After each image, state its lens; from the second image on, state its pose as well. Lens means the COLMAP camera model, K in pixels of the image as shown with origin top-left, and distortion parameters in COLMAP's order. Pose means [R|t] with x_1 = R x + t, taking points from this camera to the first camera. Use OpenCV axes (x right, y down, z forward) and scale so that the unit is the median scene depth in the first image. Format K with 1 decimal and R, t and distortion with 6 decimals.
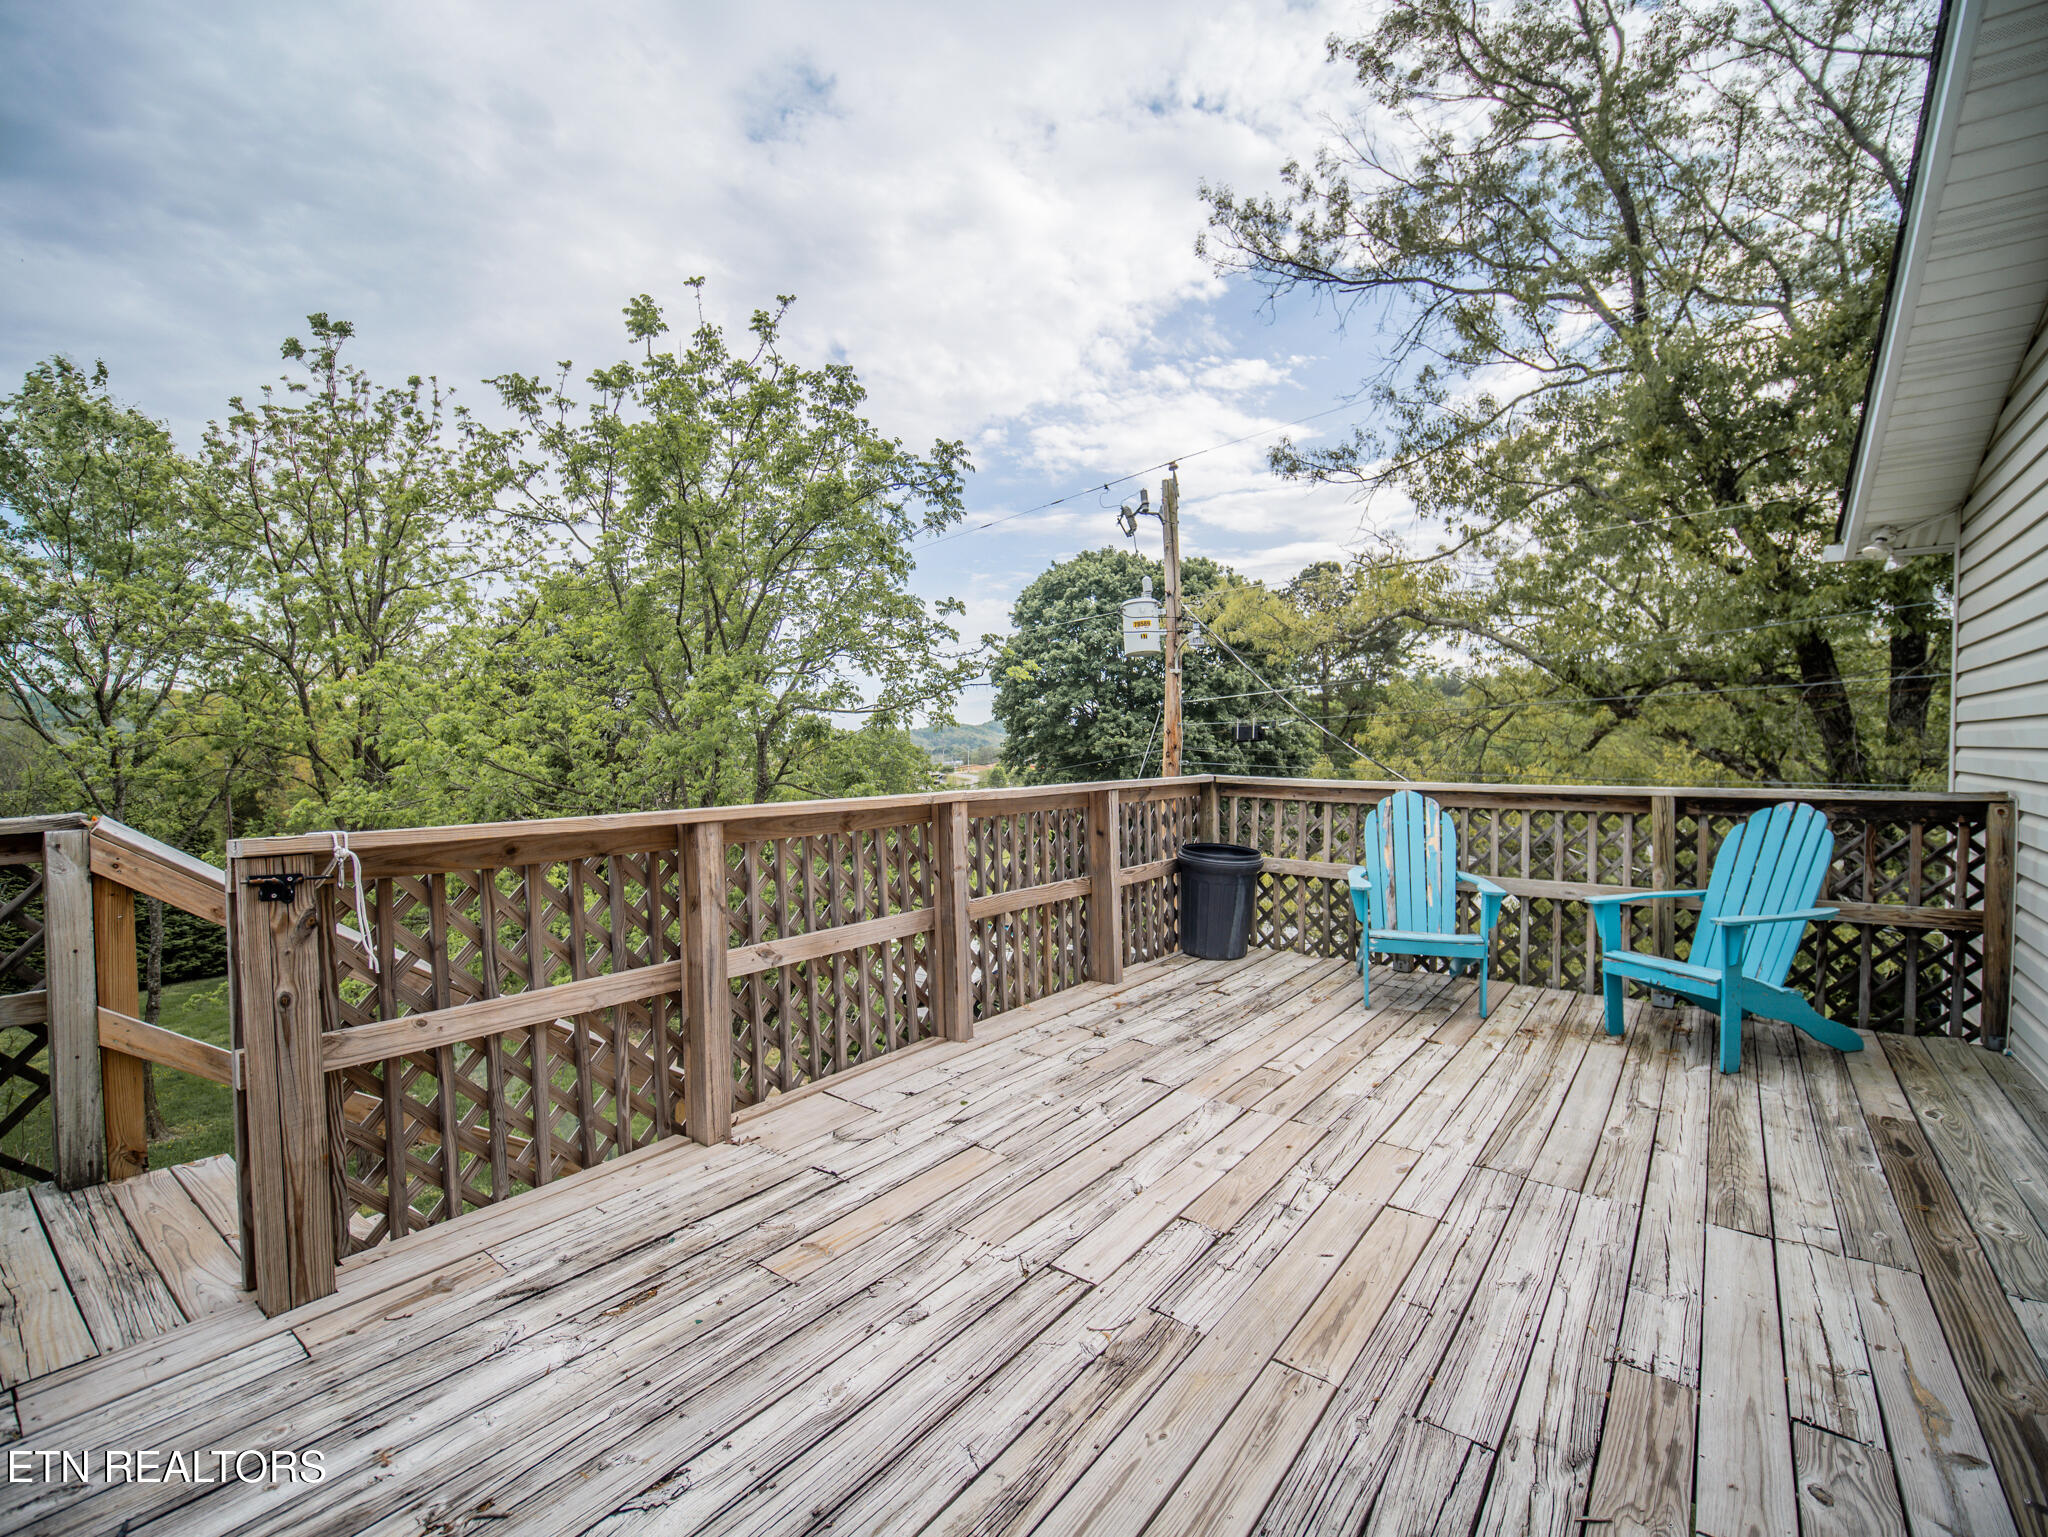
lens RADIAL K [[921.9, 0, 1021.7], [0, 921.9, 770.0], [0, 0, 1]] dist [-0.013503, -0.003794]
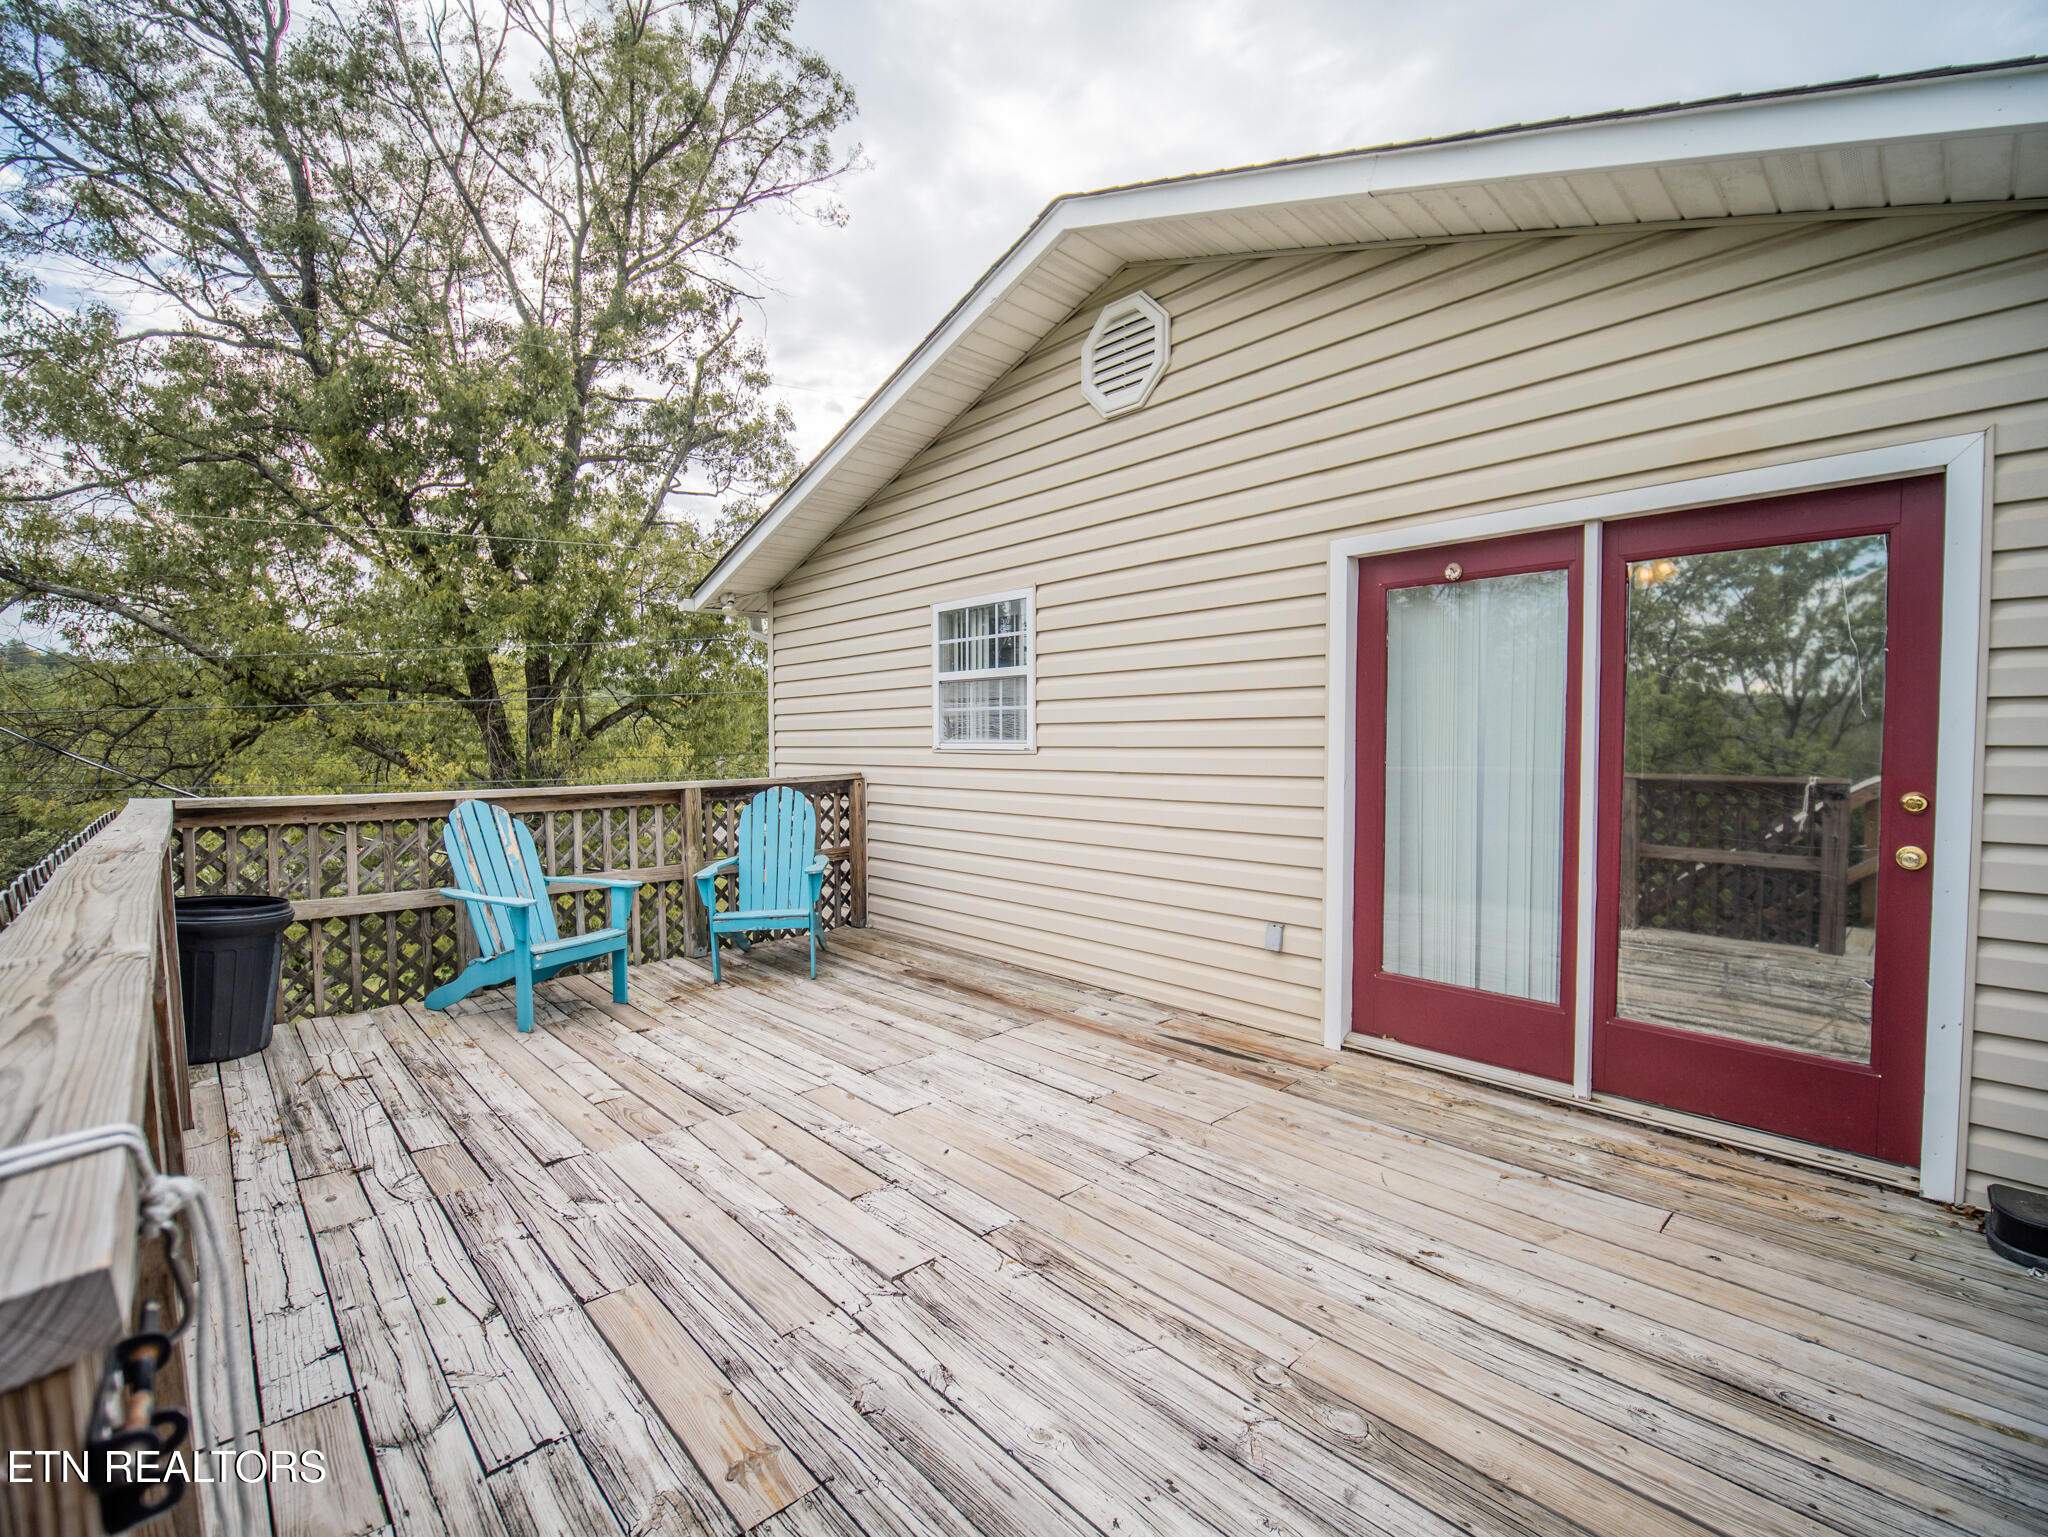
lens RADIAL K [[921.9, 0, 1021.7], [0, 921.9, 770.0], [0, 0, 1]] dist [-0.013503, -0.003794]
pose [[0.170905, -0.033119, 0.984731, -0.492123], [0.039379, 0.998866, 0.026760, -0.012874], [-0.984500, 0.034204, 0.172015, 0.373384]]
